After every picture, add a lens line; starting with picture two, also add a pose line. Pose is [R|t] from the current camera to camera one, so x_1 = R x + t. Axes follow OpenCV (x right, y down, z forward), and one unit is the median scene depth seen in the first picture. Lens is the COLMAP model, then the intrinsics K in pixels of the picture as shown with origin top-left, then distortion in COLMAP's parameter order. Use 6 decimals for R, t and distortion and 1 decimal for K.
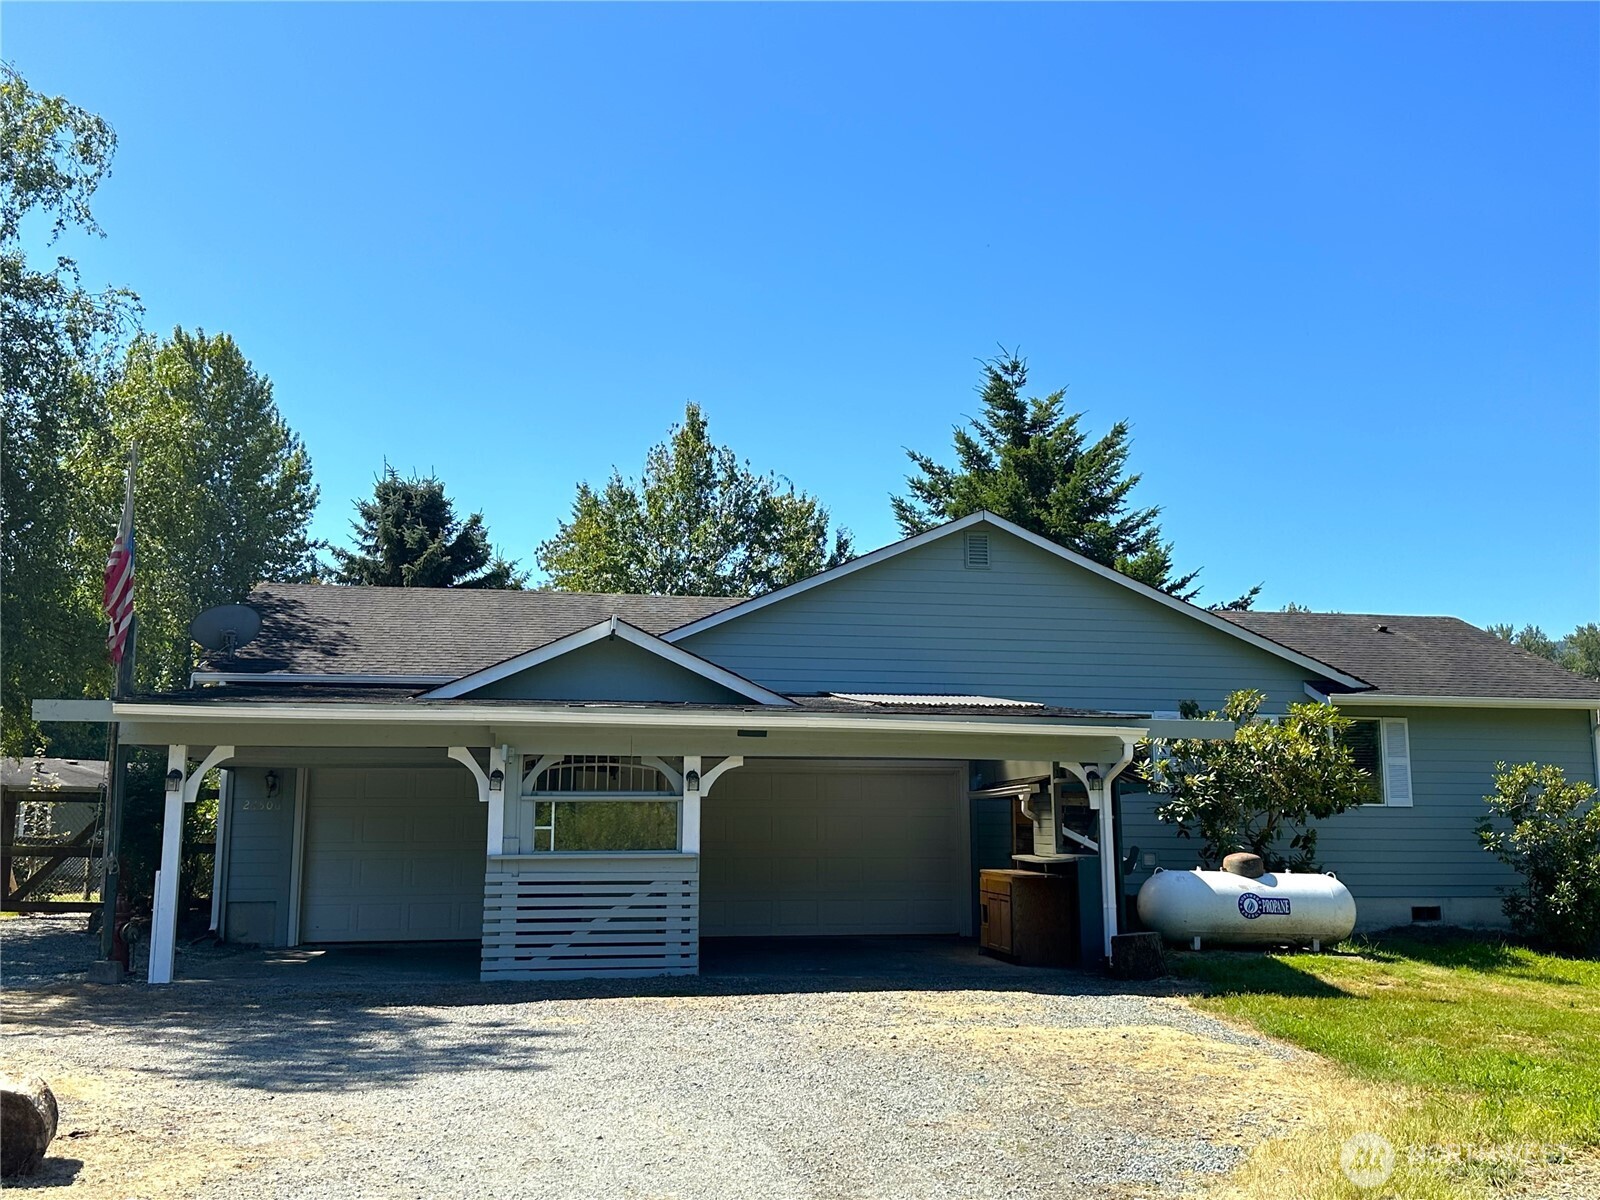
lens RADIAL K [[1552.0, 0, 800.0], [0, 1552.0, 600.0], [0, 0, 1]] dist [0.118225, 0.001975]
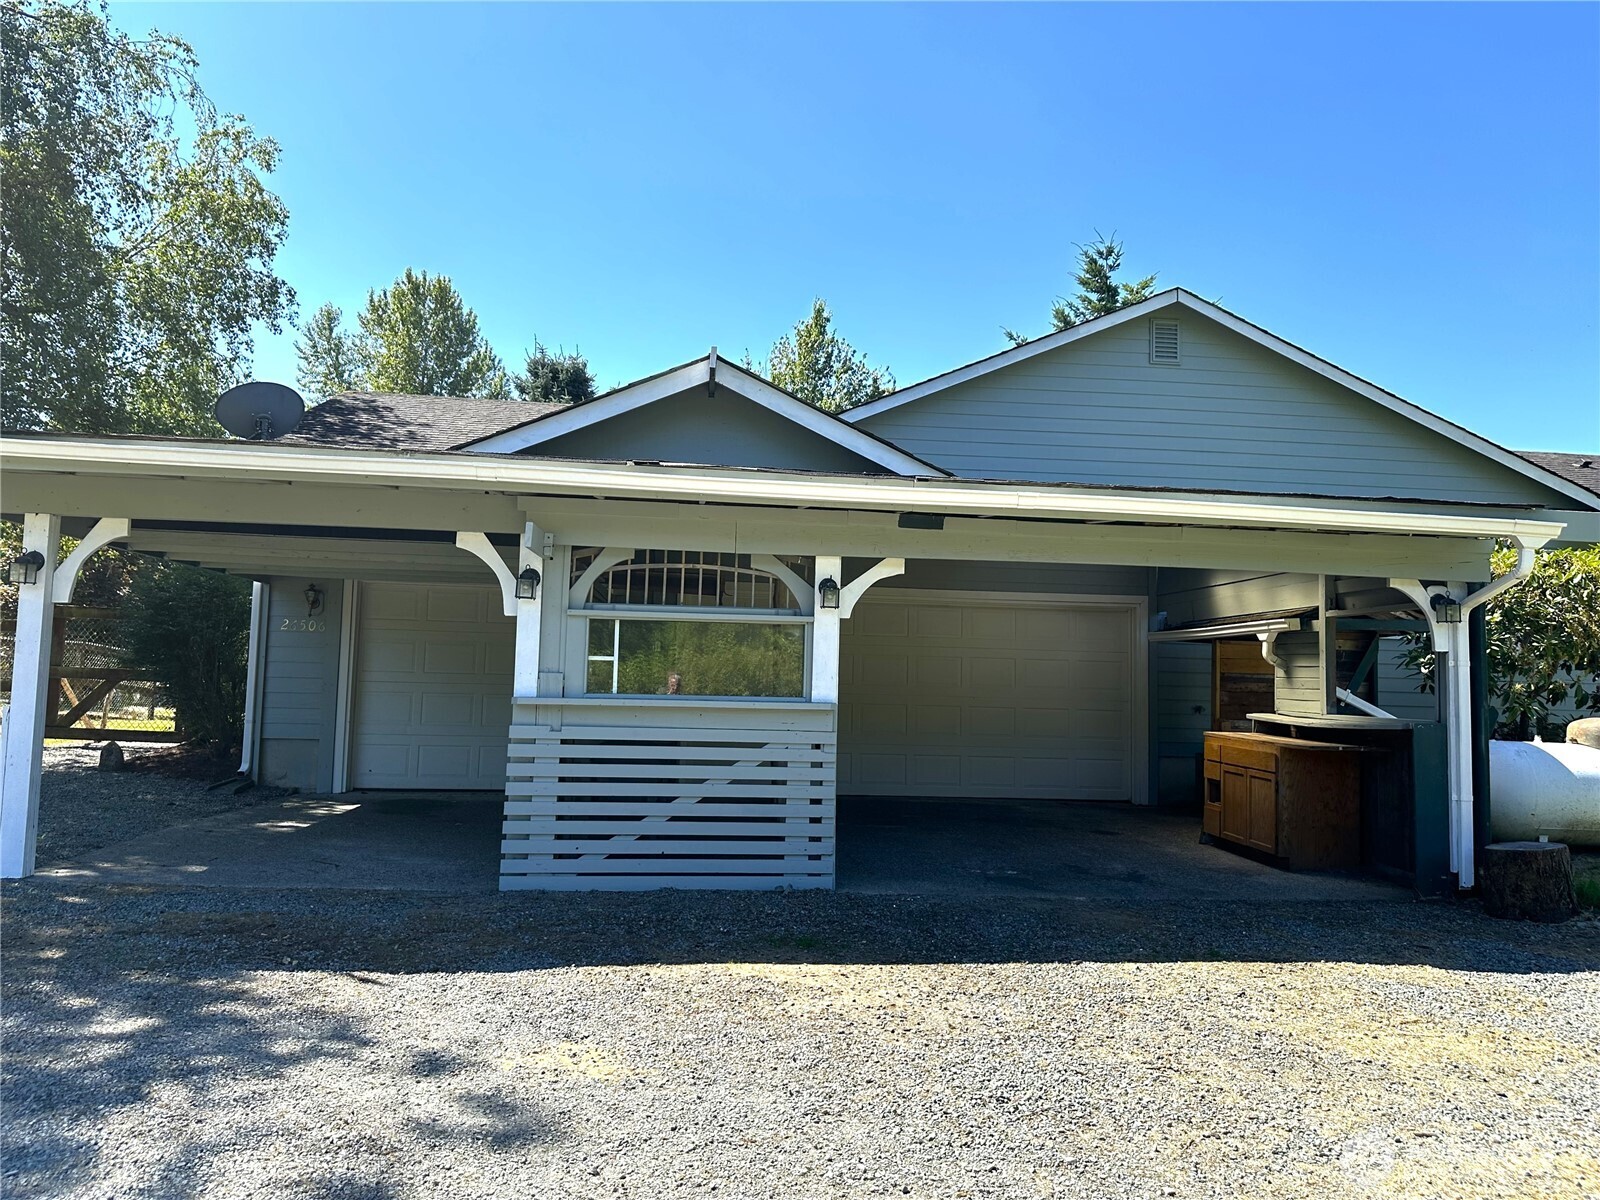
lens RADIAL K [[1098.5, 0, 800.0], [0, 1098.5, 600.0], [0, 0, 1]] dist [0.080995, -0.005433]
pose [[0.997628, 0.019908, -0.065897, -0.048926], [-0.014636, 0.996725, 0.079531, 0.079868], [0.067264, -0.078378, 0.994652, 0.522901]]
